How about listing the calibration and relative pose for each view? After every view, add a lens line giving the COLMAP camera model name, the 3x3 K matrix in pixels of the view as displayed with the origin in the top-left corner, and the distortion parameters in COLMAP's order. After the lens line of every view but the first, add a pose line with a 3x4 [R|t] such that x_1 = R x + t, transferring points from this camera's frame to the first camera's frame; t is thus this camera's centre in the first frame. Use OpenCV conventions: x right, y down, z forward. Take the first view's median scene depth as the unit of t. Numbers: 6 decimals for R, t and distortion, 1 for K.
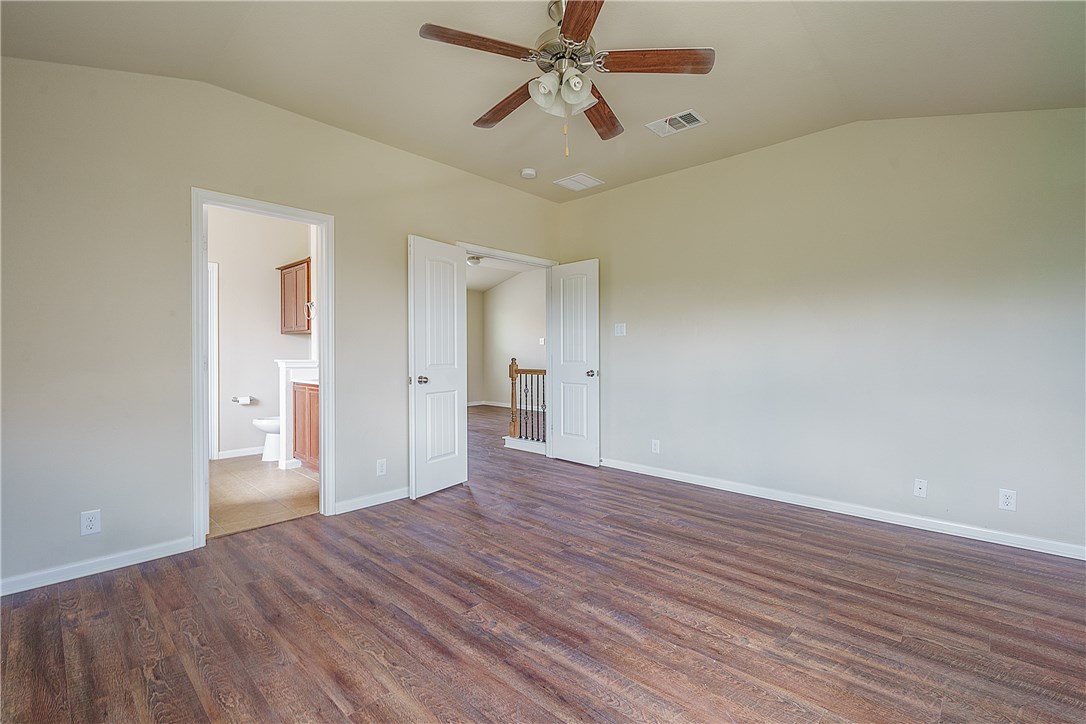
lens RADIAL K [[476.6, 0, 542.7], [0, 476.6, 354.1], [0, 0, 1]] dist [-0.009523, 0.000231]
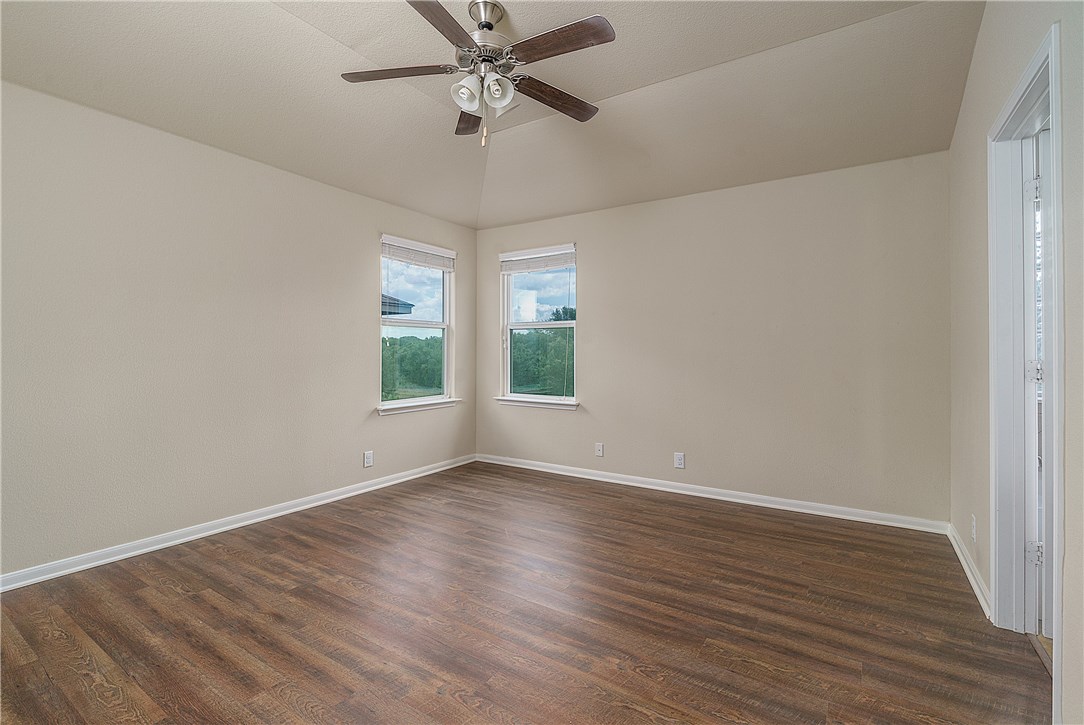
lens RADIAL K [[484.6, 0, 551.8], [0, 484.6, 351.3], [0, 0, 1]] dist [-0.008028, -0.000447]
pose [[-0.982633, -0.001504, -0.185555, 0.084629], [-0.002013, 0.999995, 0.002556, -0.009428], [0.185550, 0.002885, -0.982631, 1.759978]]
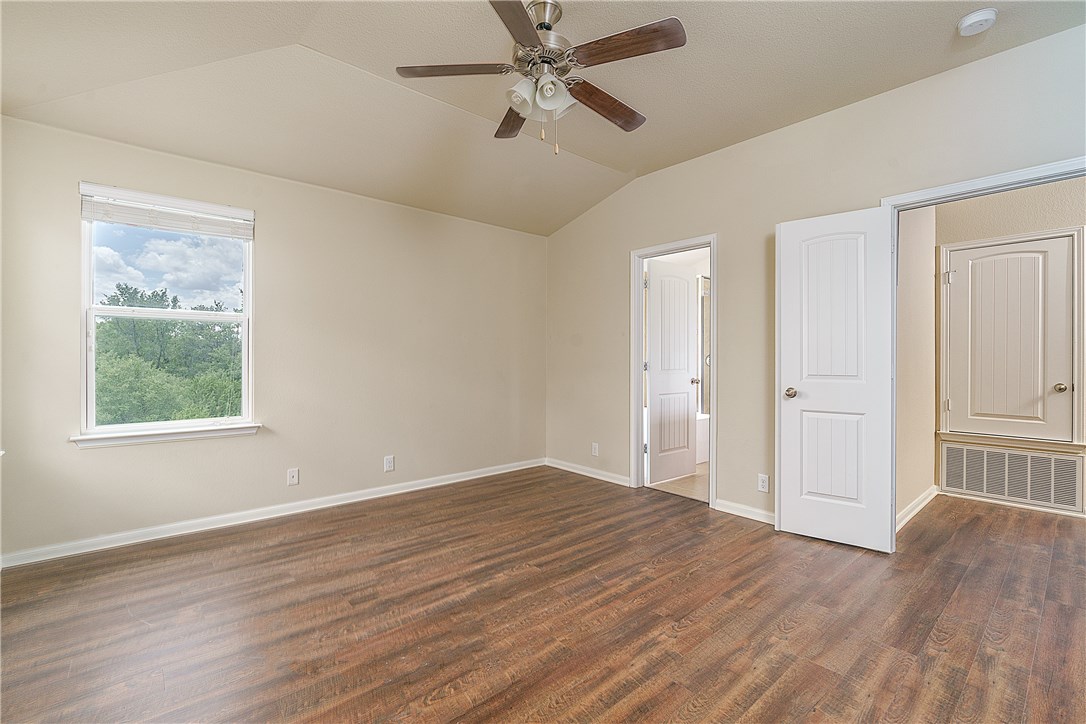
lens RADIAL K [[476.6, 0, 549.3], [0, 476.6, 362.2], [0, 0, 1]] dist [-0.009523, 0.000231]
pose [[-0.096277, 0.009575, -0.995309, 0.896899], [-0.007225, 0.999921, 0.010319, -0.005952], [0.995328, 0.008184, -0.096200, 0.968015]]
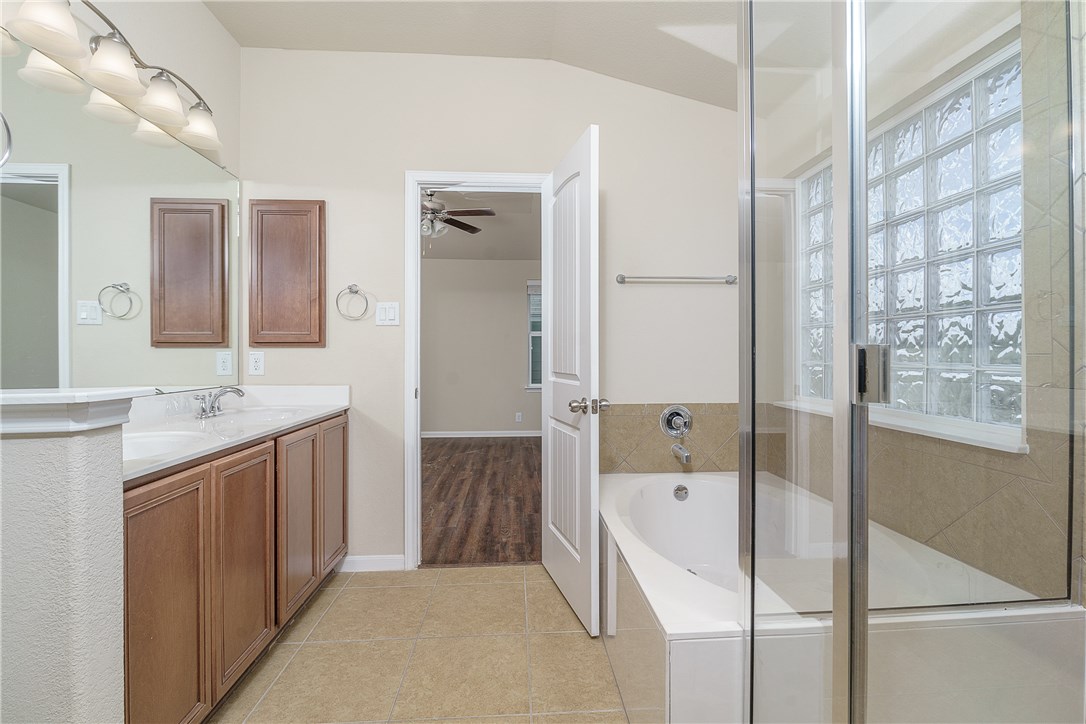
lens RADIAL K [[476.6, 0, 545.3], [0, 476.6, 357.0], [0, 0, 1]] dist [-0.009523, 0.000231]
pose [[-0.728588, -0.000115, 0.684952, -1.516841], [0.005855, 0.999962, 0.006396, 0.000235], [-0.684927, 0.008670, -0.728560, 1.890890]]
